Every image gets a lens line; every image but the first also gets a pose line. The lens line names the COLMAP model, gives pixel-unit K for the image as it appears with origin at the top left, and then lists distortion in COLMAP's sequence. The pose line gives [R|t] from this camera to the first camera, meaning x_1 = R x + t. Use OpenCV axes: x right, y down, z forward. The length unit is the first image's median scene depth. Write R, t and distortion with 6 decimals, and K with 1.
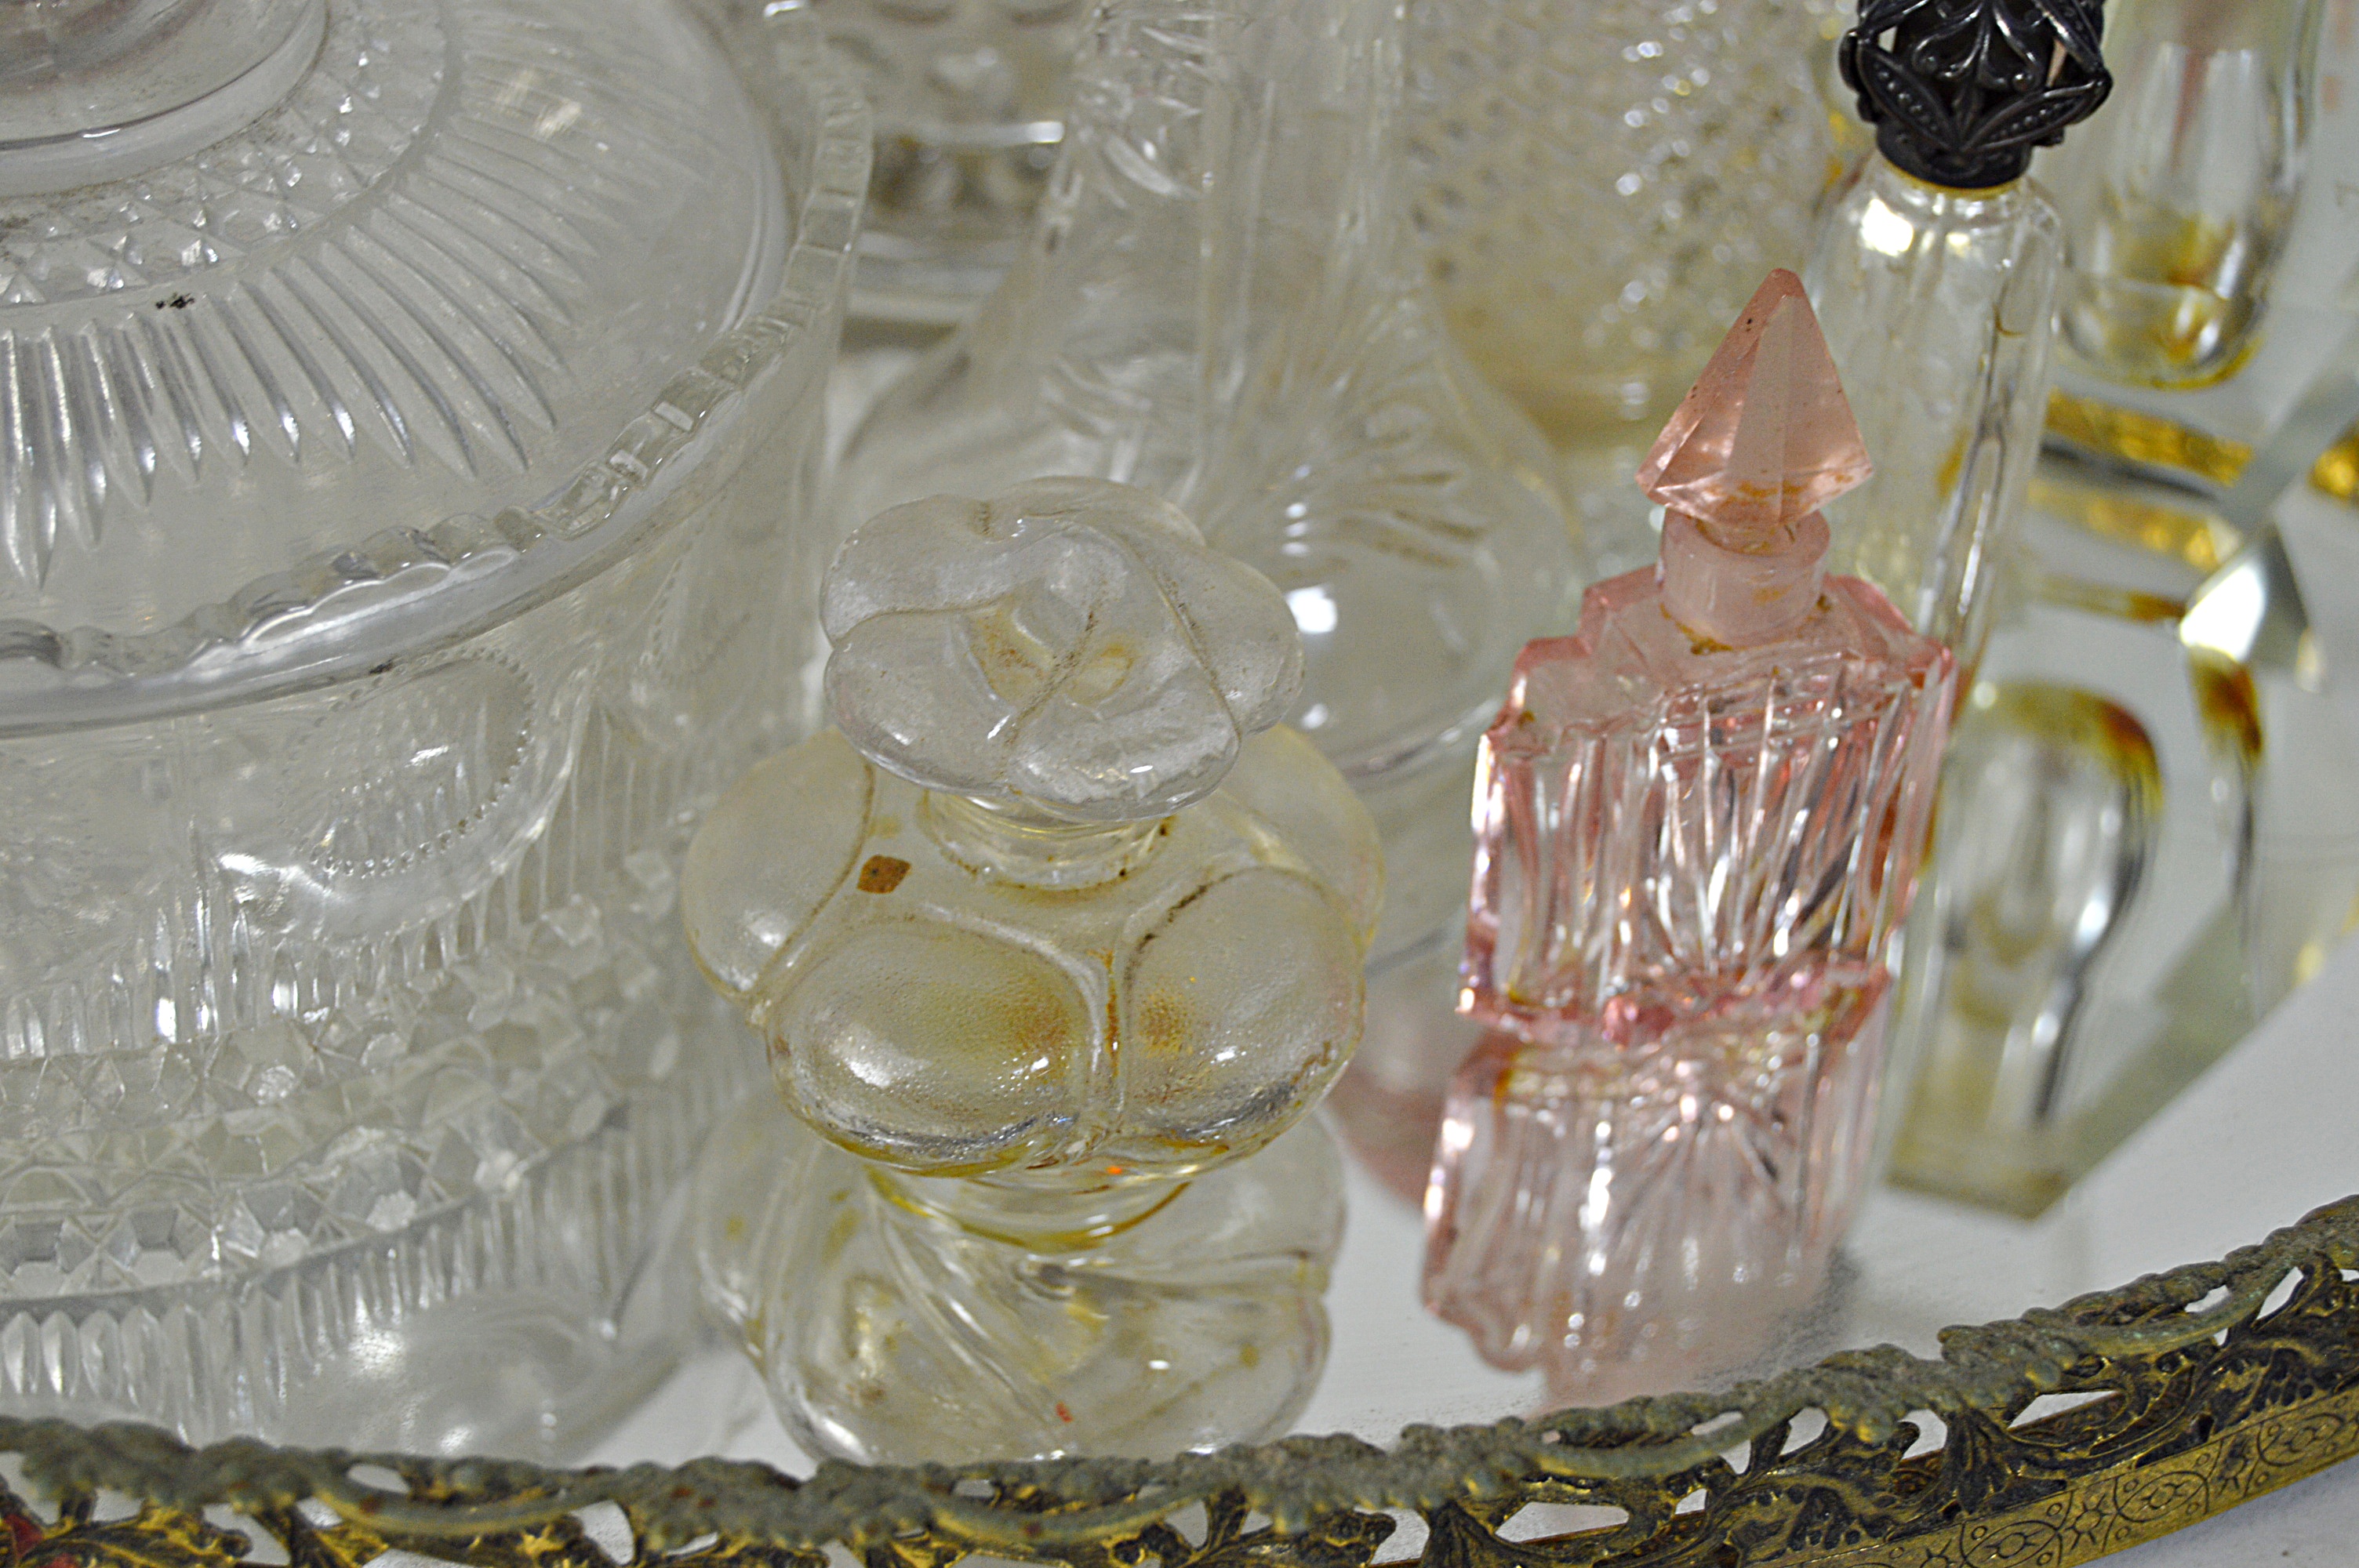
lens RADIAL K [[5163.4, 0, 1188.9], [0, 5163.4, 768.4], [0, 0, 1]] dist [-0.031555, 0.000000]
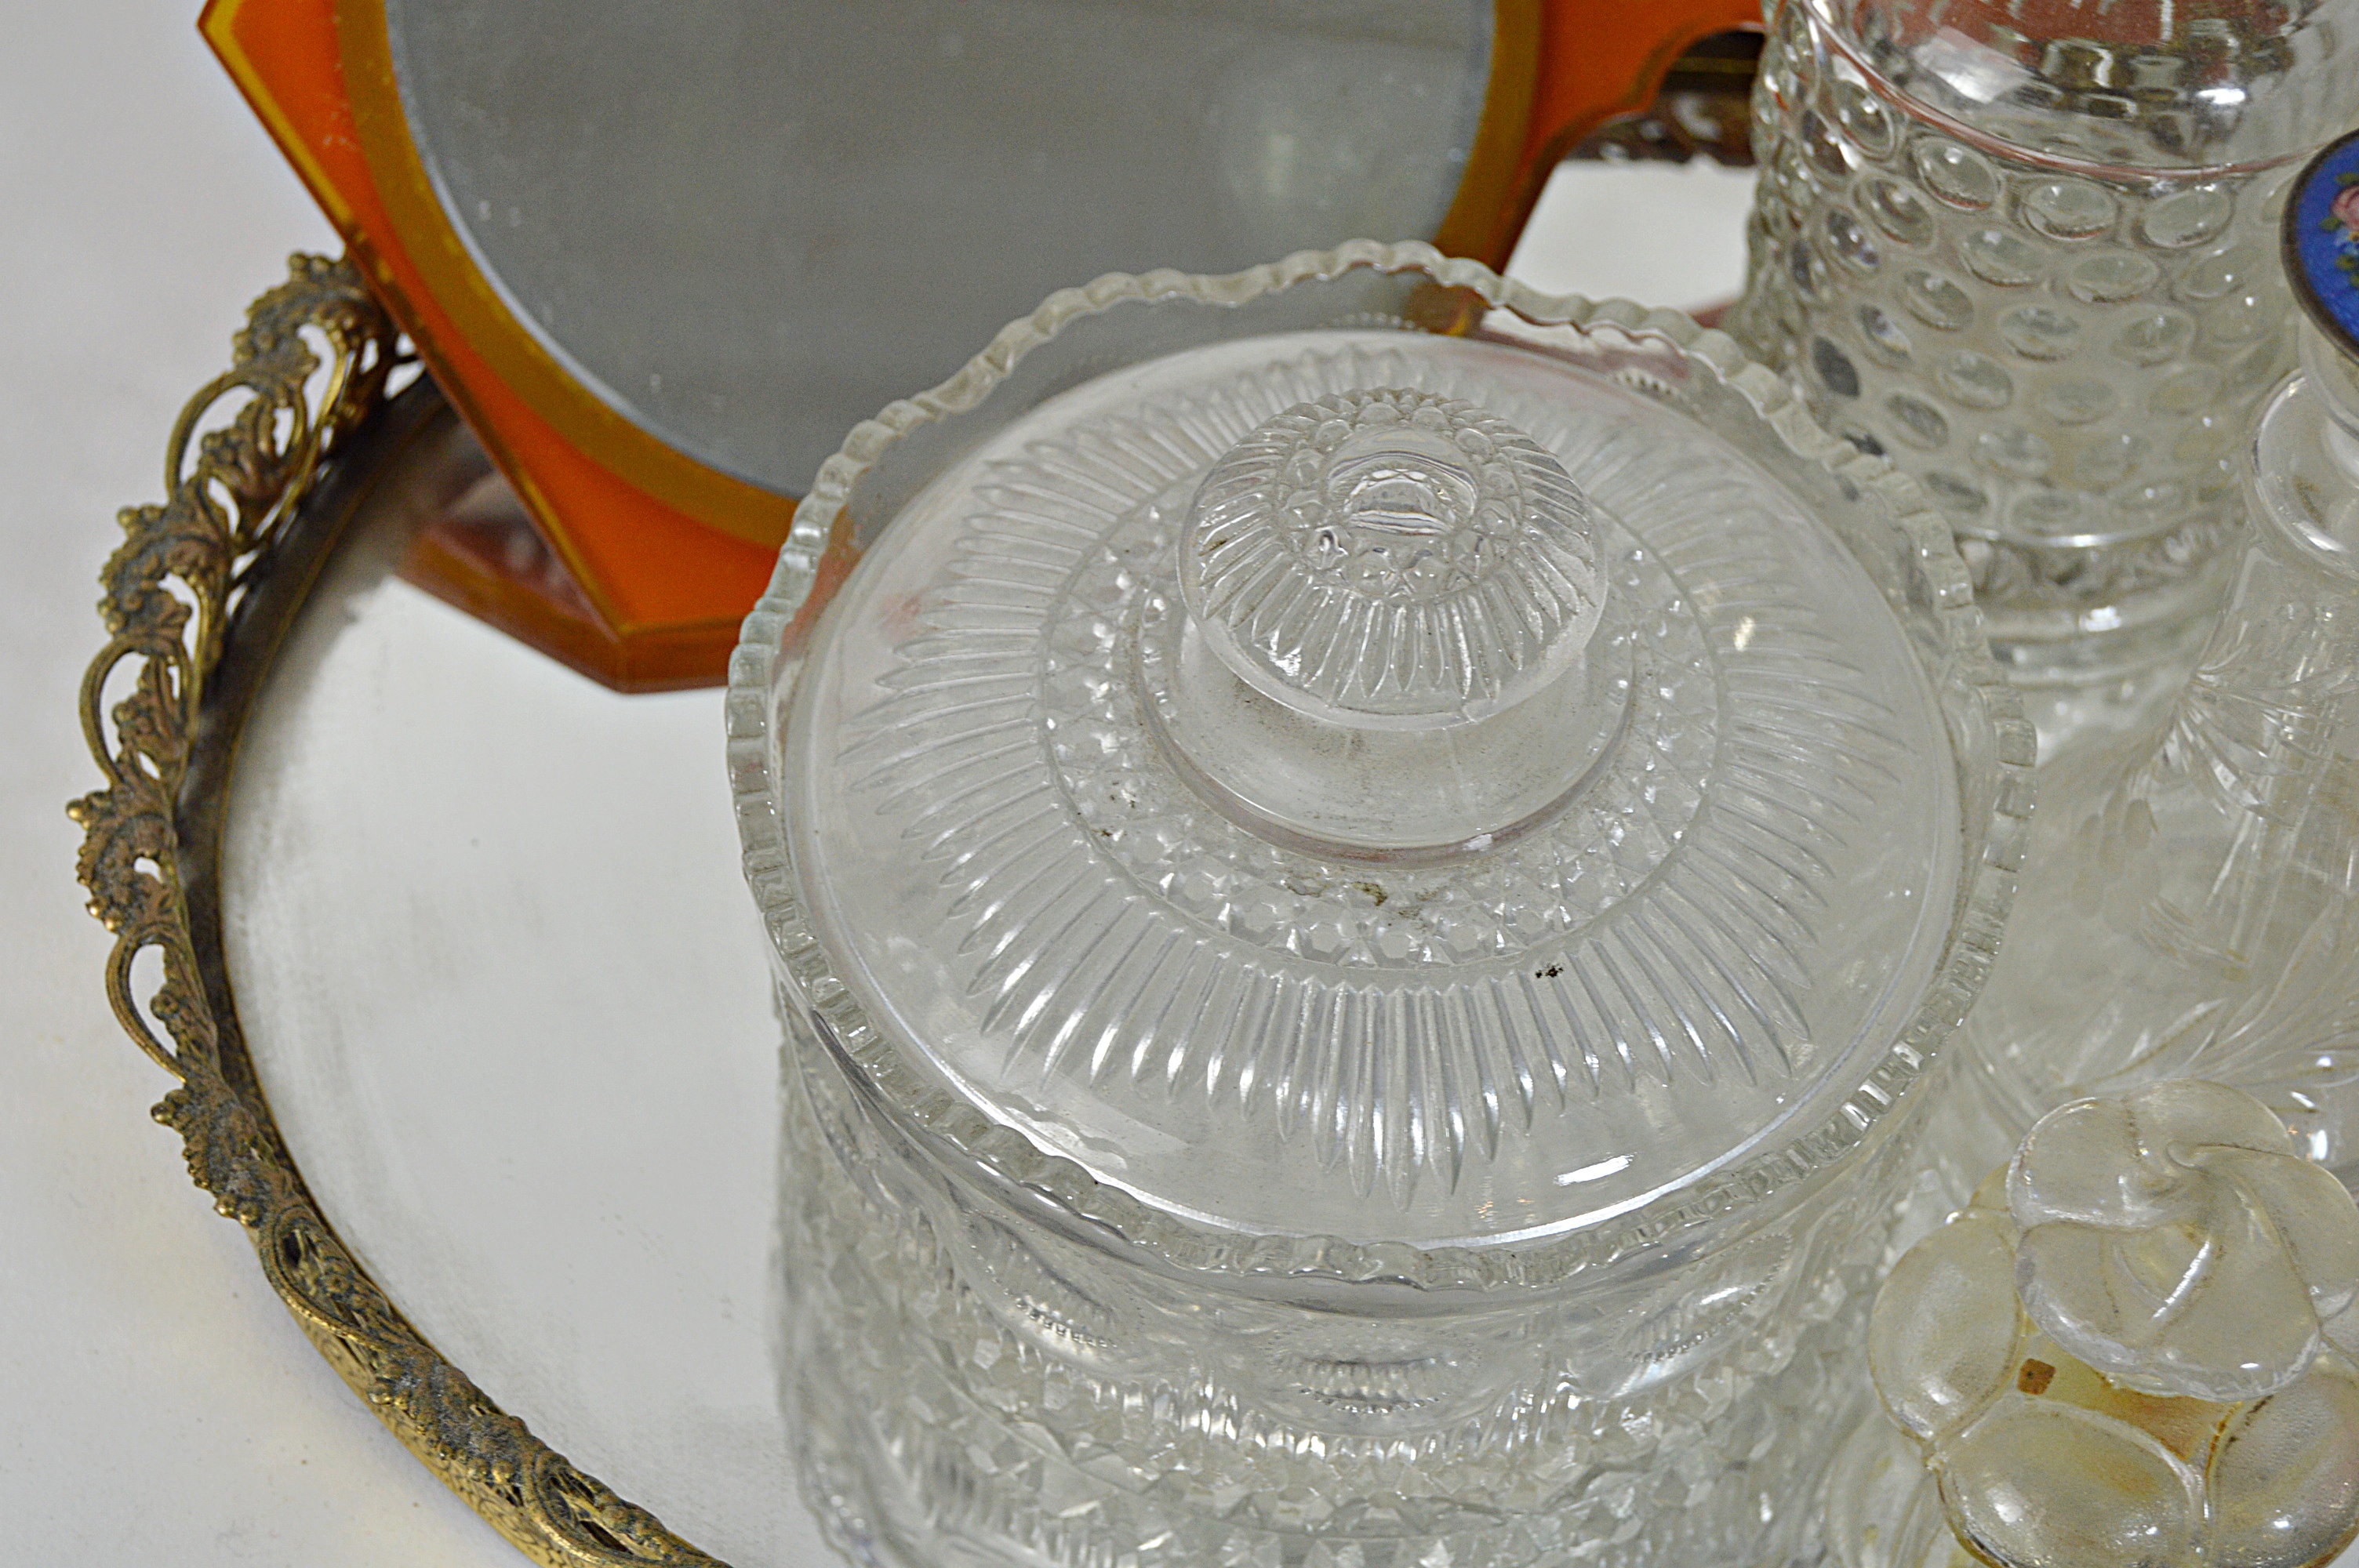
lens RADIAL K [[5163.4, 0, 1166.3], [0, 5163.4, 765.6], [0, 0, 1]] dist [-0.031555, 0.000000]
pose [[0.994643, 0.052885, -0.088823, -0.168525], [-0.033592, 0.977954, 0.206102, -0.393659], [0.097764, -0.202014, 0.974491, -0.297622]]
